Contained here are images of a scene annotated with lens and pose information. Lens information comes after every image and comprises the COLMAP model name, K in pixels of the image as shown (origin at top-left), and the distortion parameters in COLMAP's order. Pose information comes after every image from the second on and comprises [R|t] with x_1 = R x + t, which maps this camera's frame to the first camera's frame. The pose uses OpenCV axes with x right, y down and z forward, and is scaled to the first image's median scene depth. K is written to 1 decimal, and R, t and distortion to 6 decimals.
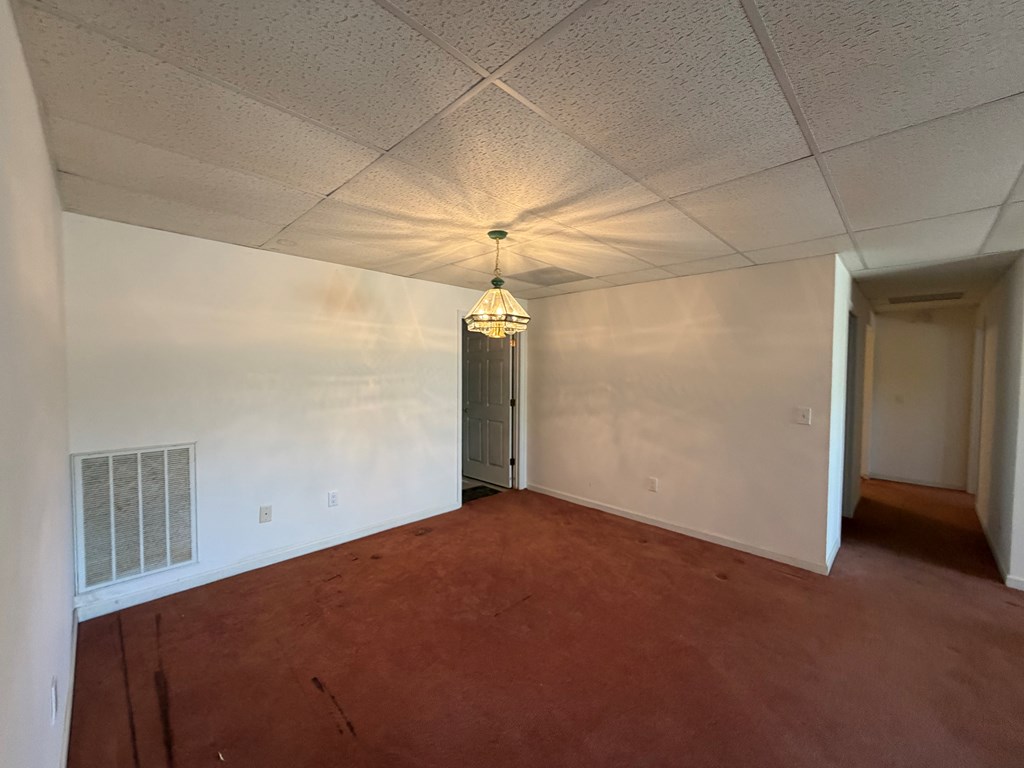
lens RADIAL K [[405.9, 0, 515.0], [0, 405.9, 379.2], [0, 0, 1]] dist [-0.003409, 0.001005]
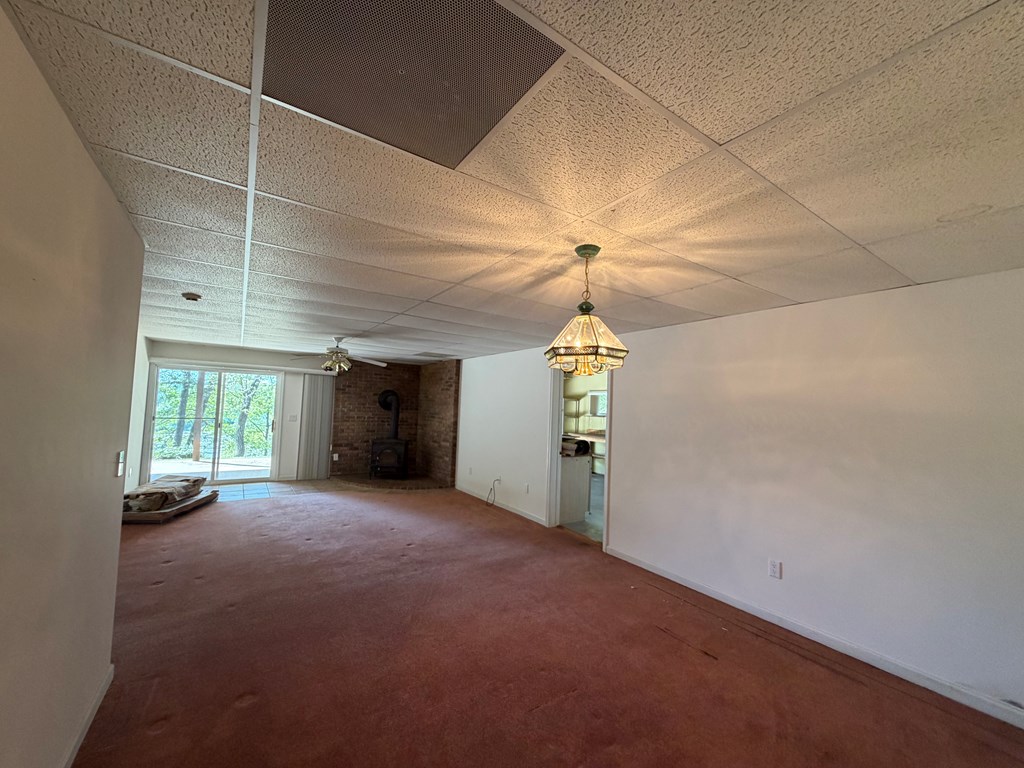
lens RADIAL K [[405.9, 0, 514.5], [0, 405.9, 388.8], [0, 0, 1]] dist [-0.003409, 0.001005]
pose [[-0.978444, -0.031259, 0.204135, -0.079040], [-0.037302, 0.998970, -0.025825, -0.059028], [-0.203118, -0.032883, -0.978602, 1.954516]]
